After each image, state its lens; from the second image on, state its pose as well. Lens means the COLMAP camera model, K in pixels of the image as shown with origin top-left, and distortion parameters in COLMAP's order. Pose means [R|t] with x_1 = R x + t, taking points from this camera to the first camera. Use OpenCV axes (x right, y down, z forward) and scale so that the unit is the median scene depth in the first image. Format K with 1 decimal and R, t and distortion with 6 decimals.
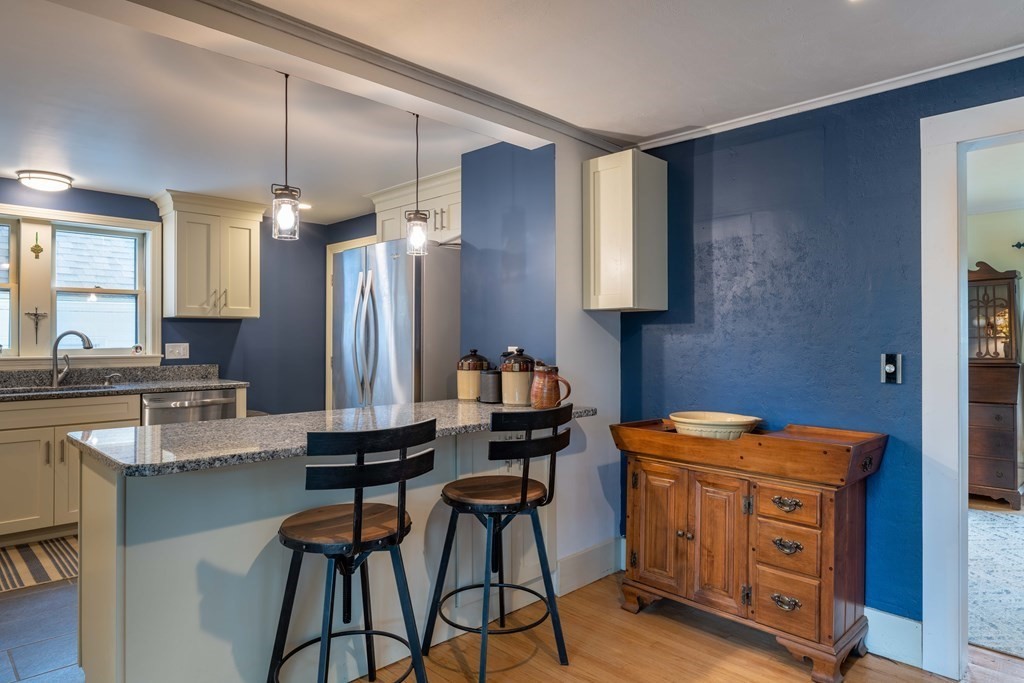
lens RADIAL K [[630.3, 0, 513.7], [0, 630.3, 331.1], [0, 0, 1]] dist [-0.004127, -0.002713]
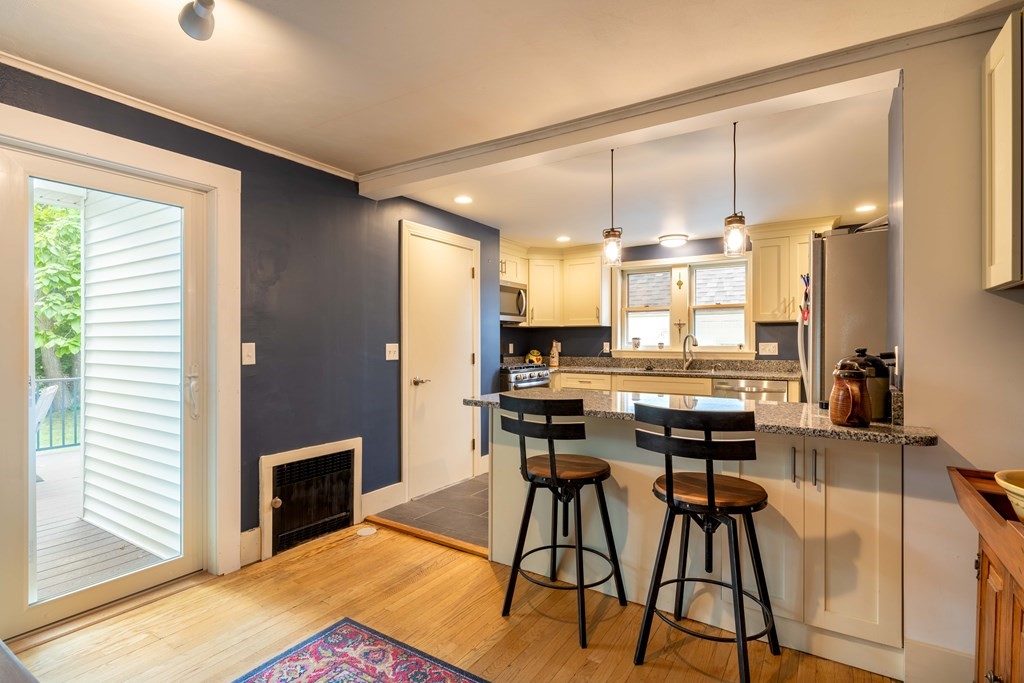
lens RADIAL K [[501.3, 0, 515.1], [0, 501.3, 343.4], [0, 0, 1]] dist [-0.002300, 0.000979]
pose [[0.227946, 0.003156, -0.973669, 0.377737], [0.010047, 0.999934, 0.005593, 0.010770], [0.973622, -0.011057, 0.227899, 0.299193]]
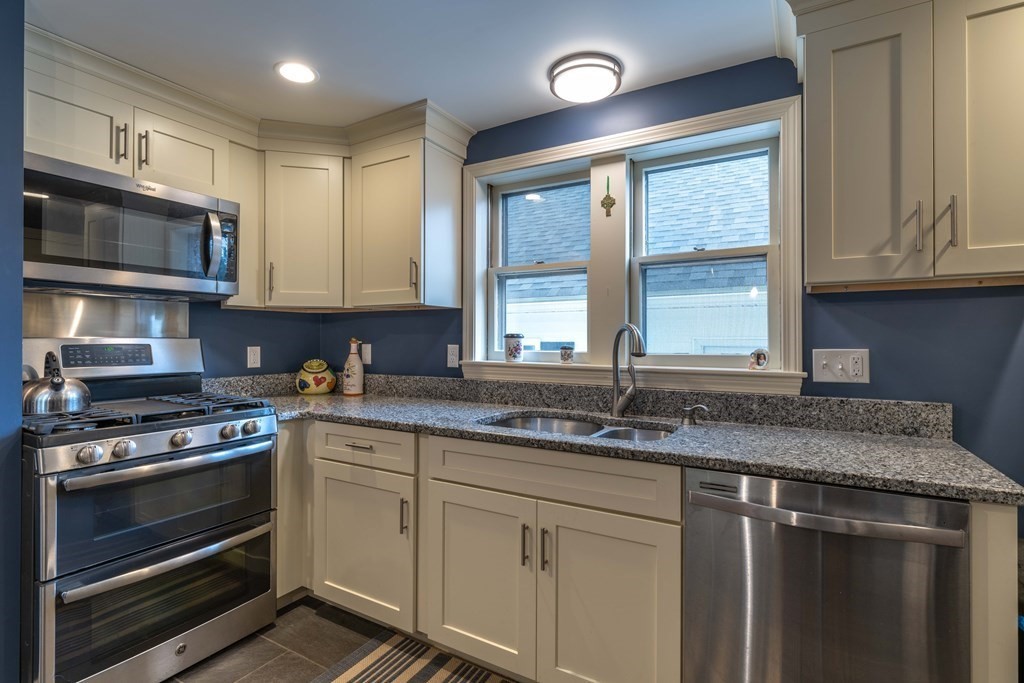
lens RADIAL K [[501.3, 0, 512.1], [0, 501.3, 336.7], [0, 0, 1]] dist [-0.002300, 0.000979]
pose [[0.262323, -0.004501, -0.964970, -0.276275], [0.007866, 0.999966, -0.002525, 0.010952], [0.964948, -0.006928, 0.262349, 0.755448]]
